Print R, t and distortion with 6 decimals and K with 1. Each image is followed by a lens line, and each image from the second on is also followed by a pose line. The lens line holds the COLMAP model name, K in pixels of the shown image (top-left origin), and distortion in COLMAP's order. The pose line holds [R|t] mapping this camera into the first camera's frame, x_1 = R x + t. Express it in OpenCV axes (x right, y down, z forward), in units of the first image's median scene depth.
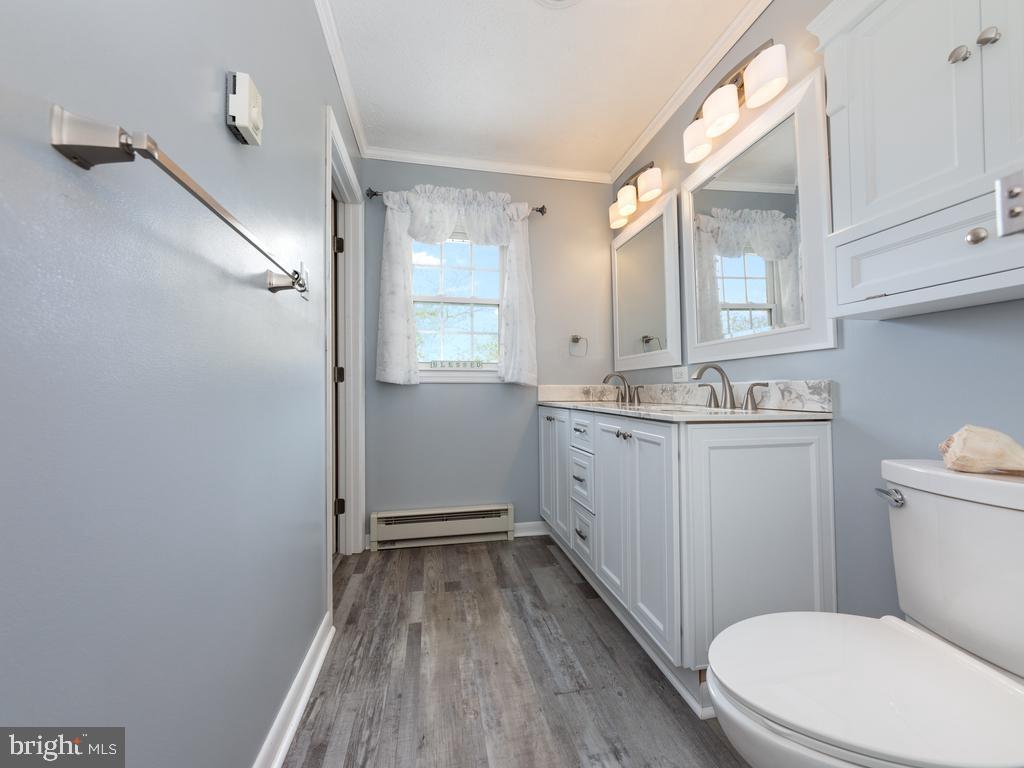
lens RADIAL K [[404.1, 0, 512.3], [0, 404.1, 383.9], [0, 0, 1]] dist [0.017256, 0.000578]
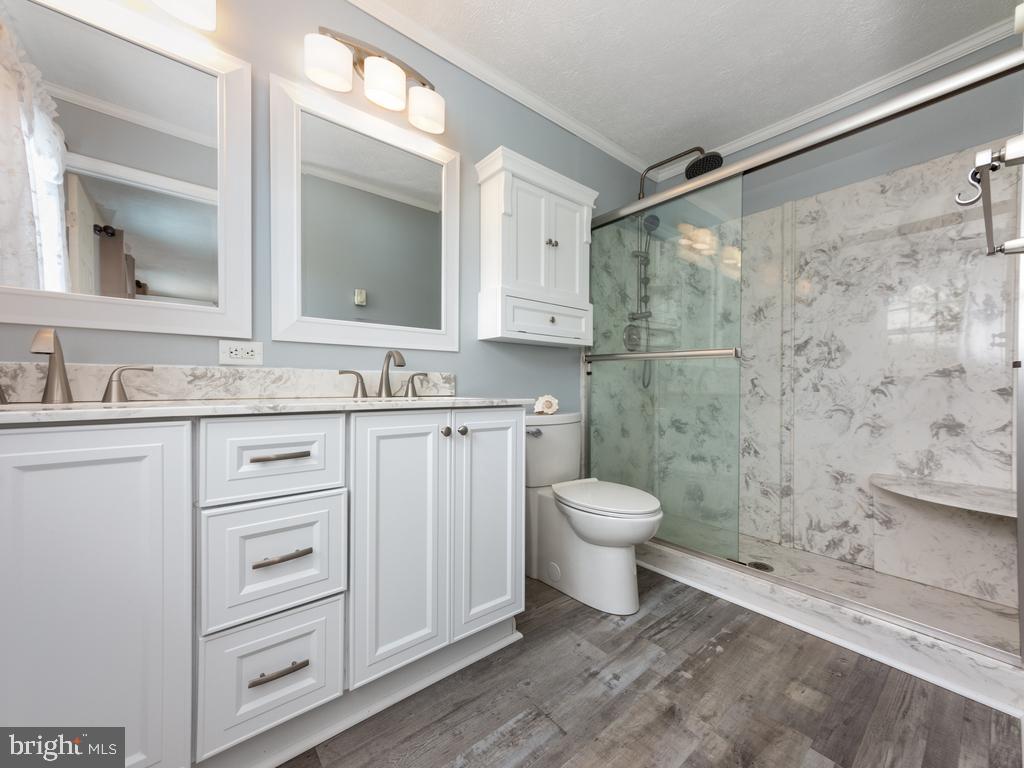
lens RADIAL K [[404.1, 0, 514.7], [0, 404.1, 384.8], [0, 0, 1]] dist [0.017256, 0.000578]
pose [[-0.469739, 0.002495, 0.882802, -0.534750], [-0.018005, 0.999761, -0.012406, 0.041340], [-0.882622, -0.021722, -0.469582, 1.348937]]
